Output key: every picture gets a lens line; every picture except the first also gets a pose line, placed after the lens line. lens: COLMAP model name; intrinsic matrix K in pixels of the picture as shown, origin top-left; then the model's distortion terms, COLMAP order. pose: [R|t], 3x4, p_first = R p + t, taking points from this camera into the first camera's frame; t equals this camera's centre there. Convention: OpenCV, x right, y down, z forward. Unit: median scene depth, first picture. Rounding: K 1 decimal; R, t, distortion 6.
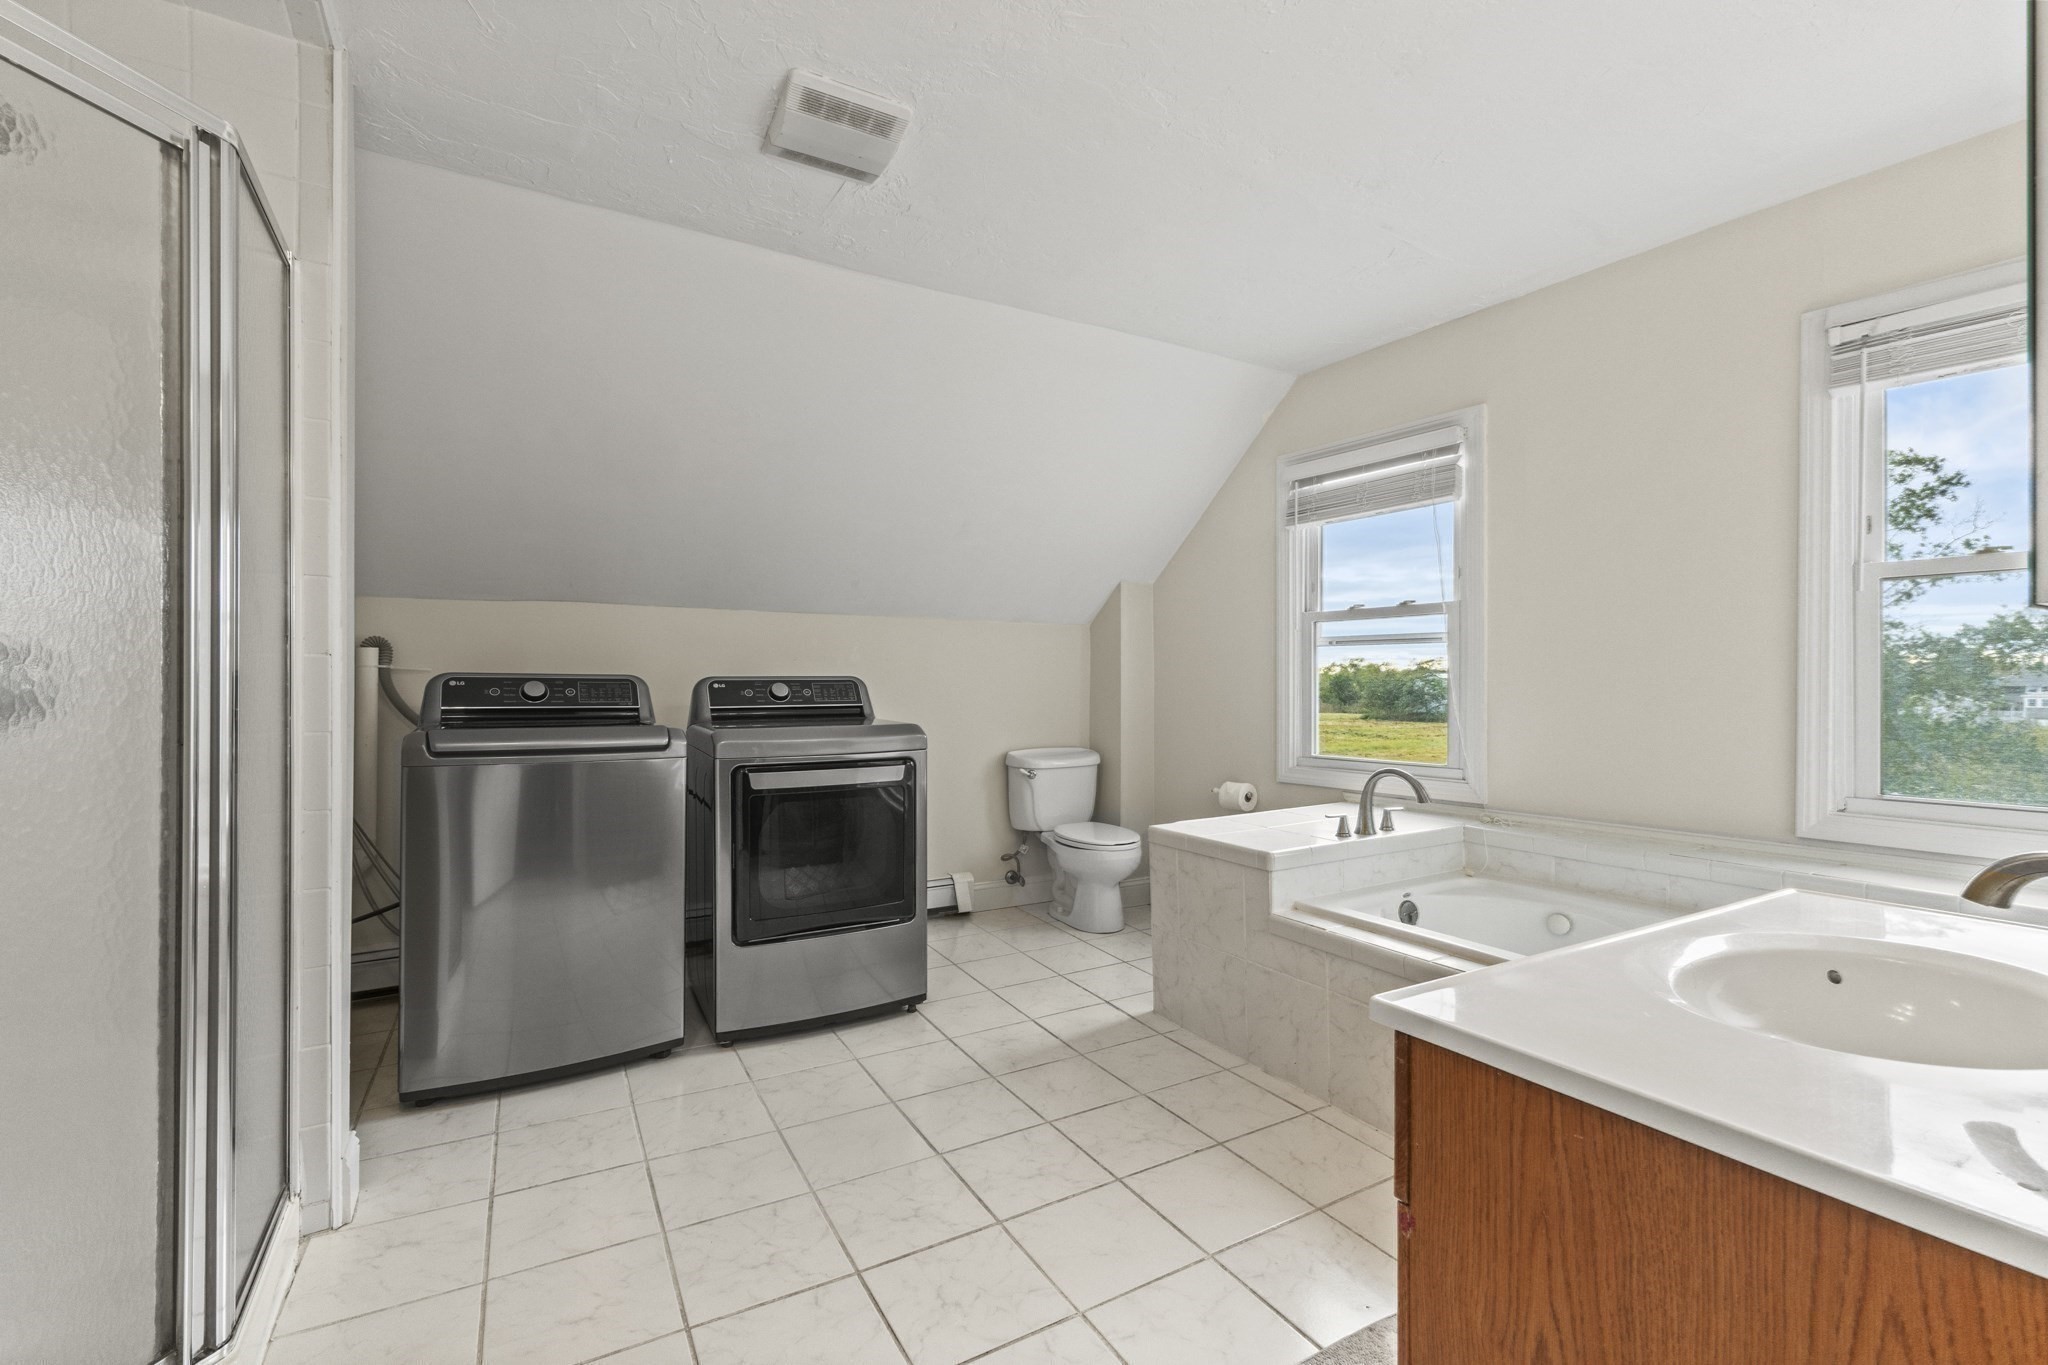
lens RADIAL K [[866.4, 0, 1020.4], [0, 866.4, 689.8], [0, 0, 1]] dist [0.008020, -0.000473]
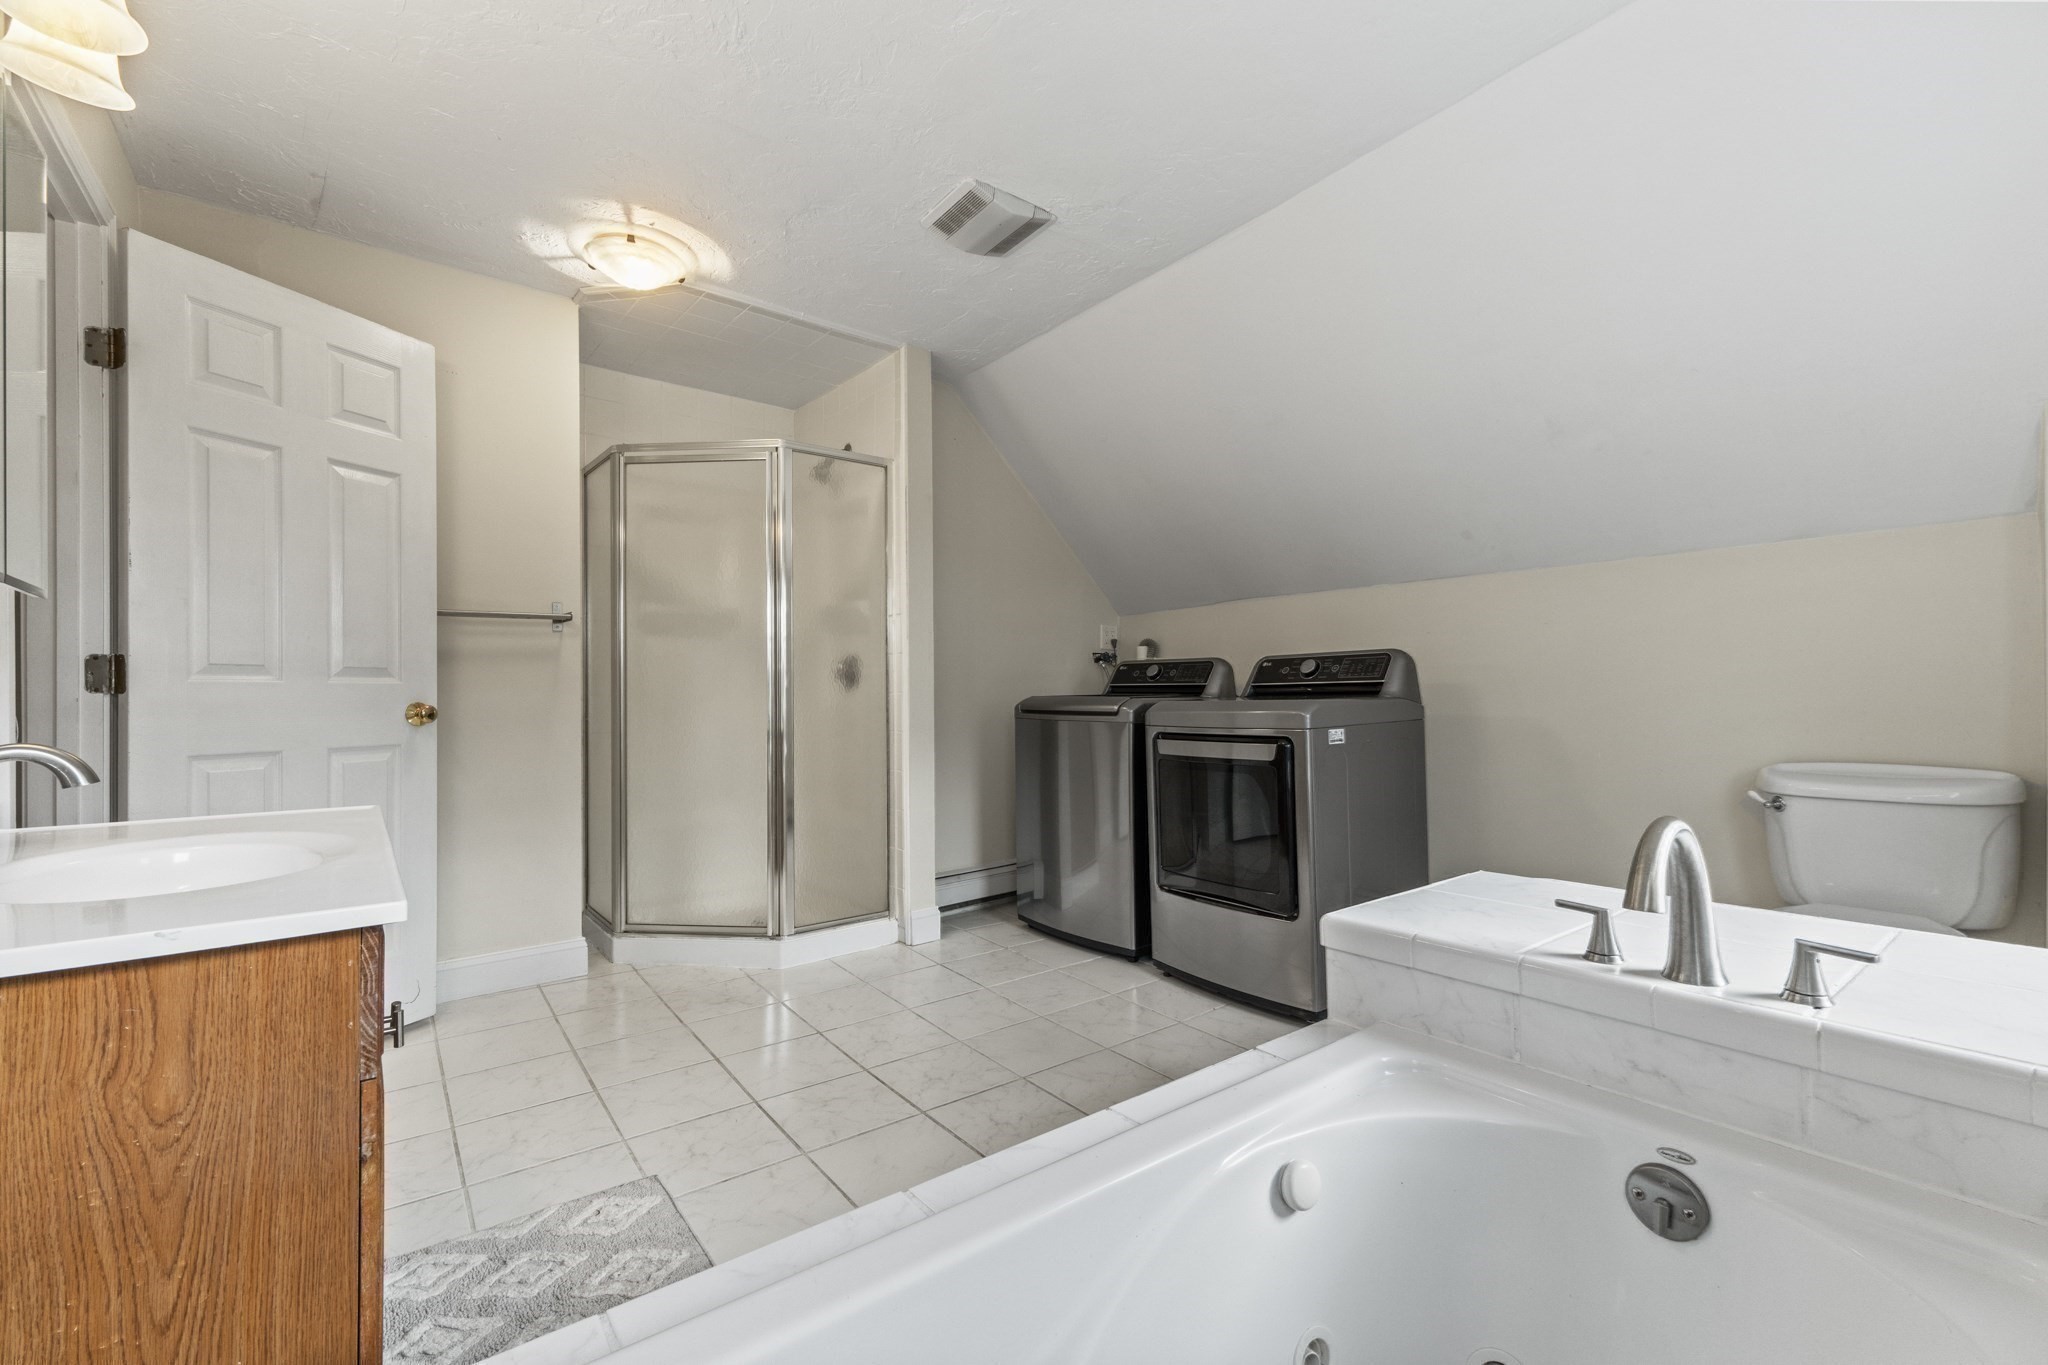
lens RADIAL K [[871.8, 0, 1021.2], [0, 871.8, 677.4], [0, 0, 1]] dist [0.007450, -0.000043]
pose [[0.195329, -0.000948, -0.980737, 0.726918], [0.008950, 0.999960, 0.000816, 0.011710], [0.980697, -0.008937, 0.195330, 0.561341]]
